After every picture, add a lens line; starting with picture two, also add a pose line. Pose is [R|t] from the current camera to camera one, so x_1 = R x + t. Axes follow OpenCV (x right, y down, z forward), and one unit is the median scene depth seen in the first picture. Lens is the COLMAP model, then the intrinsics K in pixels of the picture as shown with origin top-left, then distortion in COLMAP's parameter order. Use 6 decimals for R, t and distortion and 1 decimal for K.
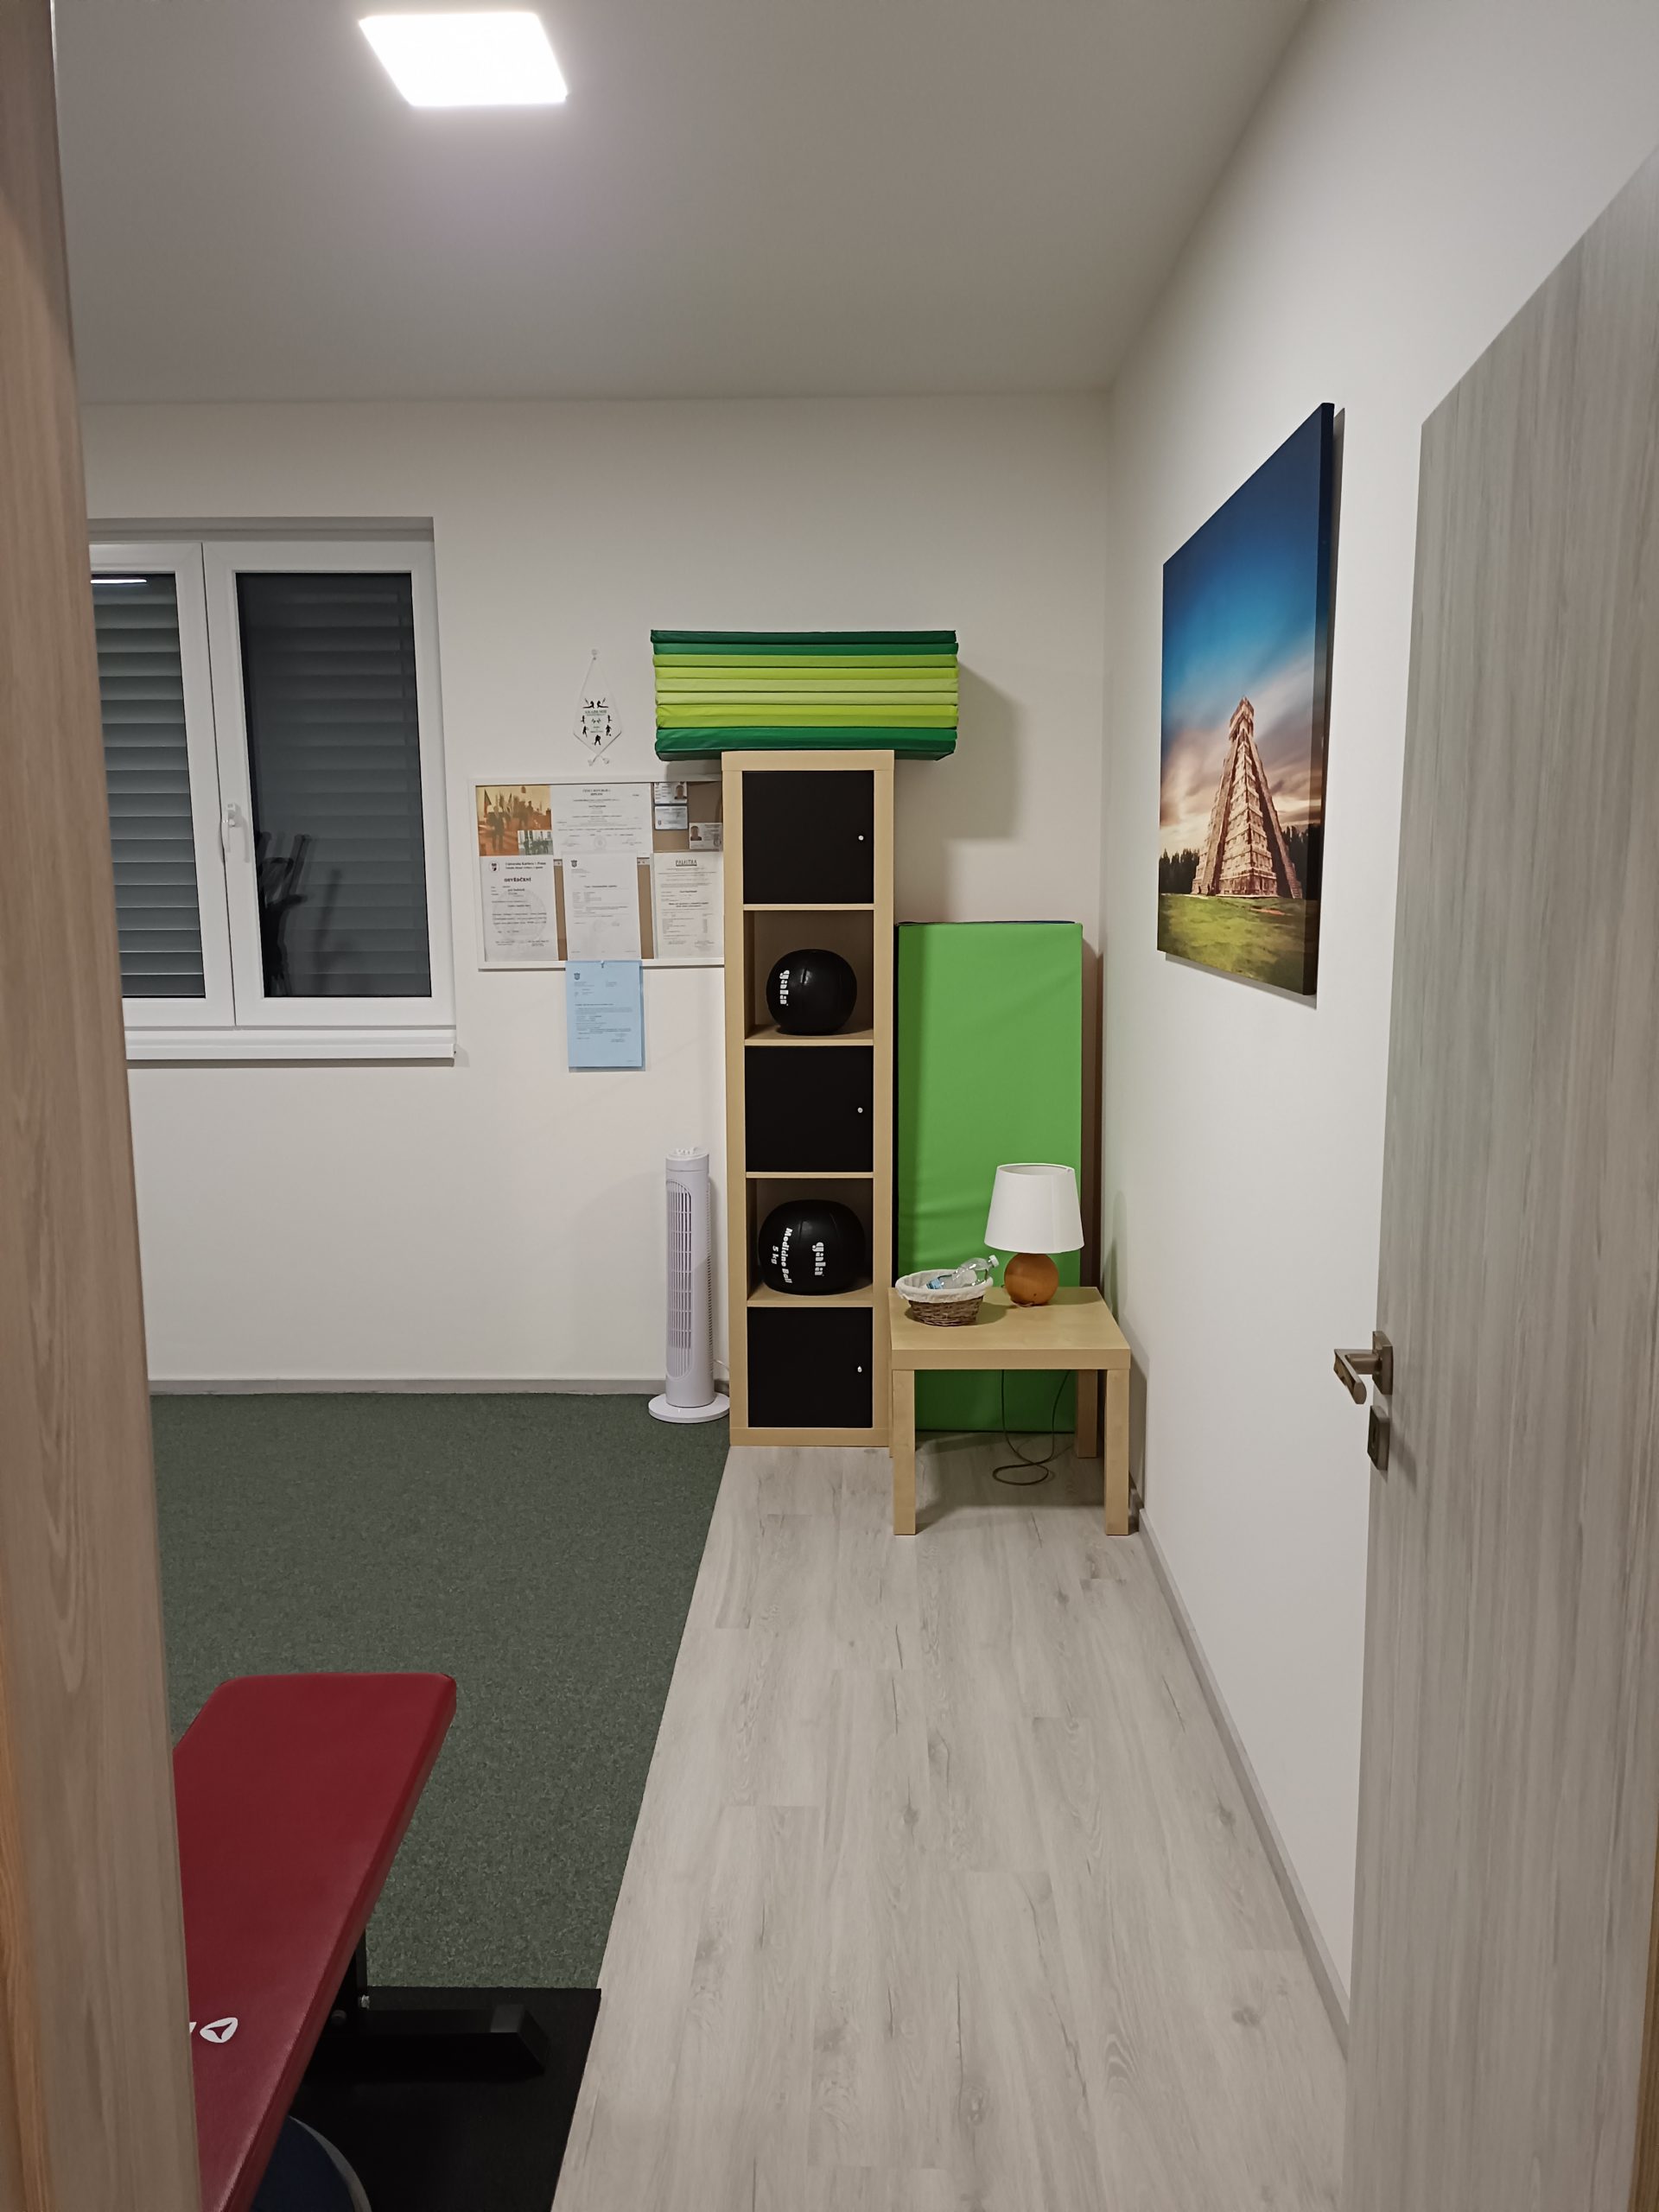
lens RADIAL K [[1641.4, 0, 827.5], [0, 1641.4, 1110.7], [0, 0, 1]] dist [0.034759, -0.014155]
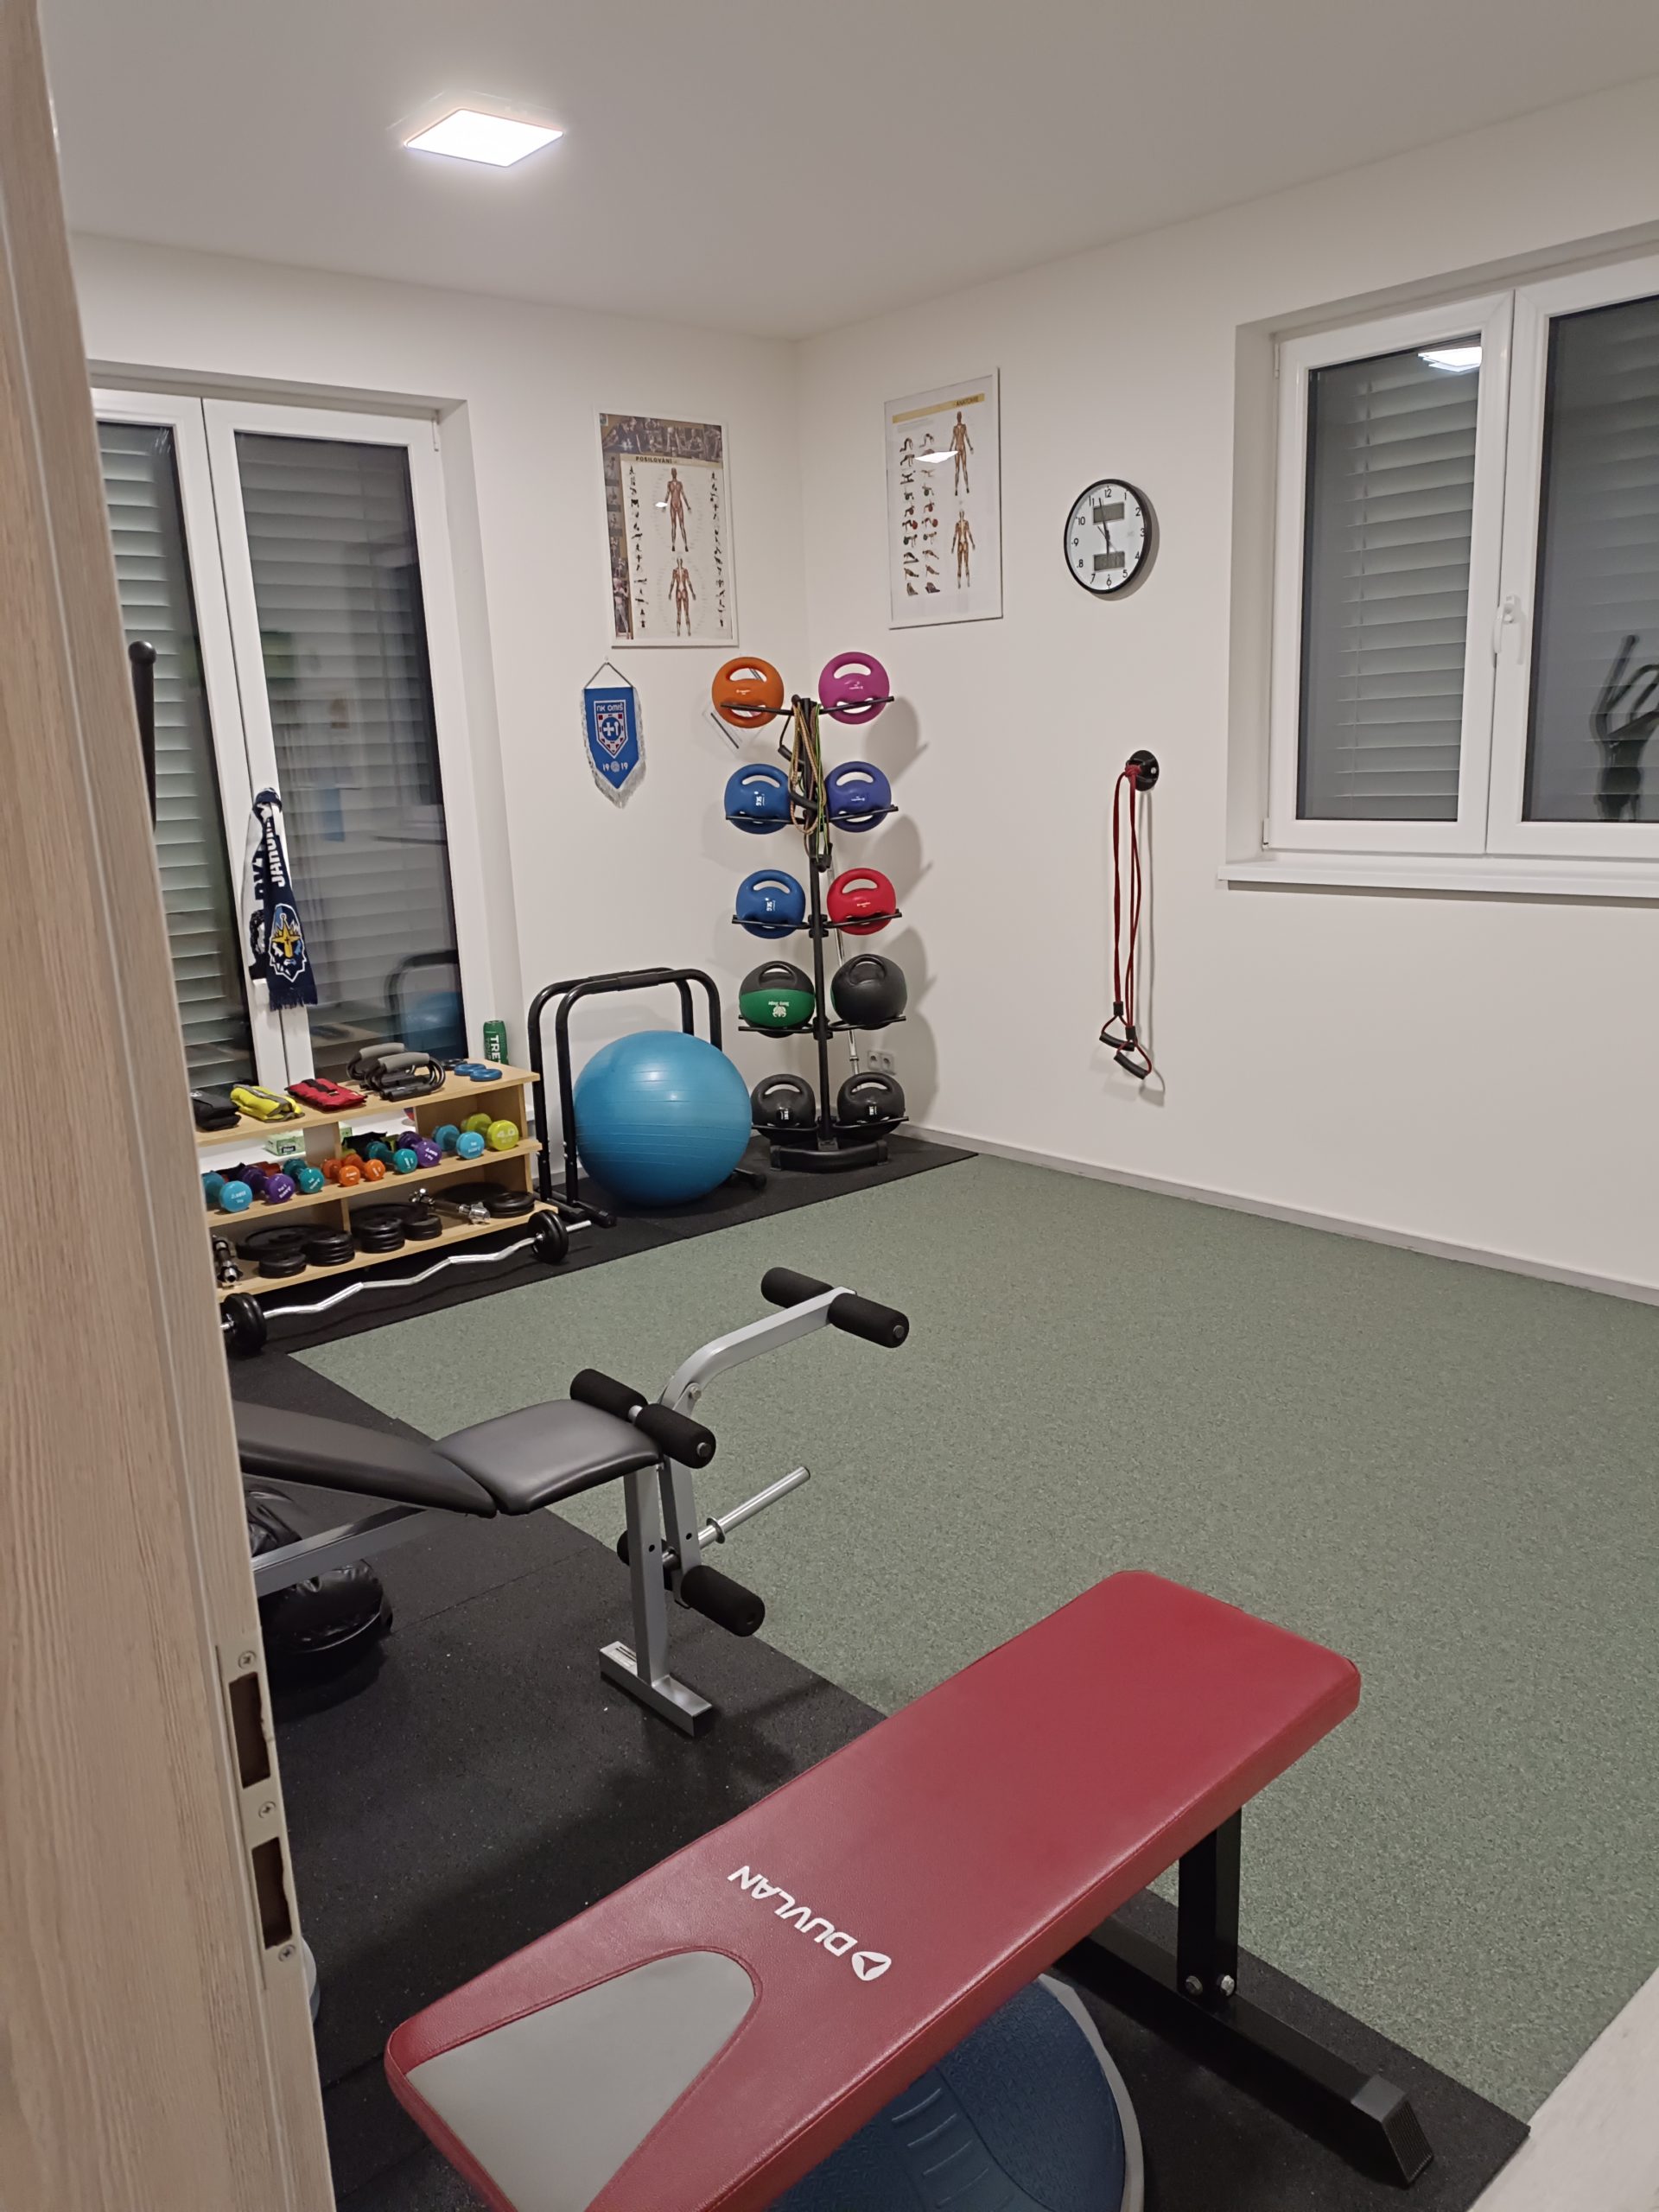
lens RADIAL K [[1641.4, 0, 831.7], [0, 1641.4, 1099.7], [0, 0, 1]] dist [0.034759, -0.014155]
pose [[0.680054, 0.139416, -0.719784, 0.125756], [-0.069881, 0.989610, 0.125655, -0.013282], [0.729824, -0.035153, 0.682731, 0.244624]]
